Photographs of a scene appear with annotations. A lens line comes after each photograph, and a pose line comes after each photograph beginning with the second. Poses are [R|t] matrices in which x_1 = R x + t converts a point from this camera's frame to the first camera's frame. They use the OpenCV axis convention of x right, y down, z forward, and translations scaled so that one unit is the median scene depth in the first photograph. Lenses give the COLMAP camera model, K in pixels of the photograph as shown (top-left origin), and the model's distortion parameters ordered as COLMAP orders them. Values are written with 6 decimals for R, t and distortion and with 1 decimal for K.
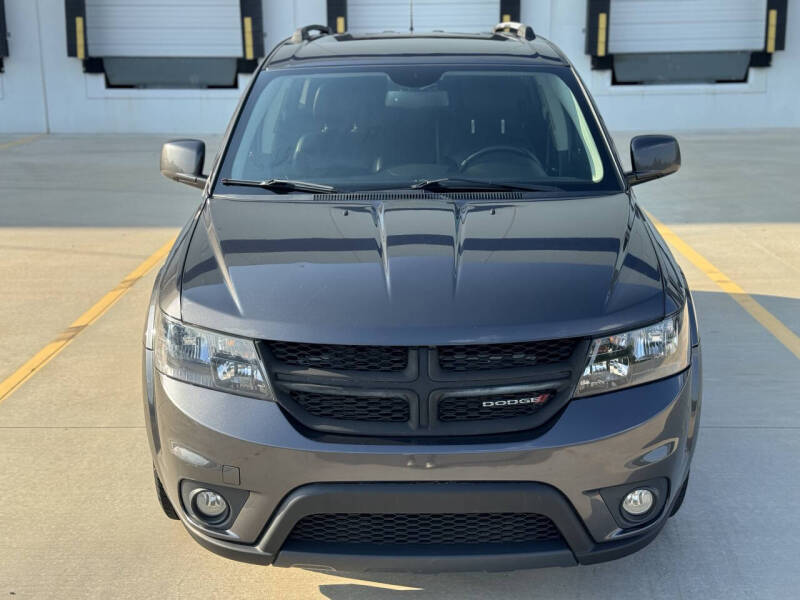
lens RADIAL K [[1052.7, 0, 399.5], [0, 1052.7, 280.9], [0, 0, 1]] dist [0.160852, -0.330038]
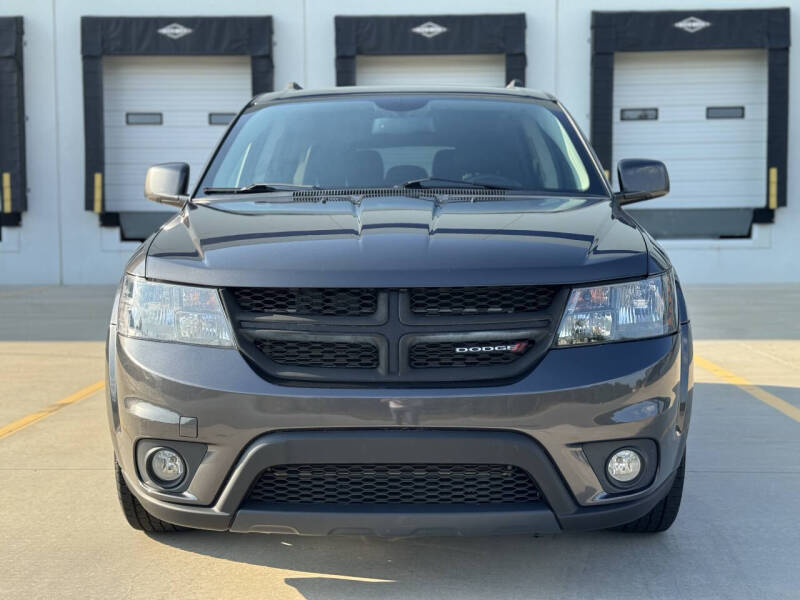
lens RADIAL K [[1052.7, 0, 399.5], [0, 1052.7, 280.9], [0, 0, 1]] dist [0.160852, -0.330038]
pose [[0.999929, 0.003302, -0.011470, 0.036888], [-0.005103, 0.986980, -0.160763, 0.198149], [0.010790, 0.160810, 0.986926, 0.053874]]
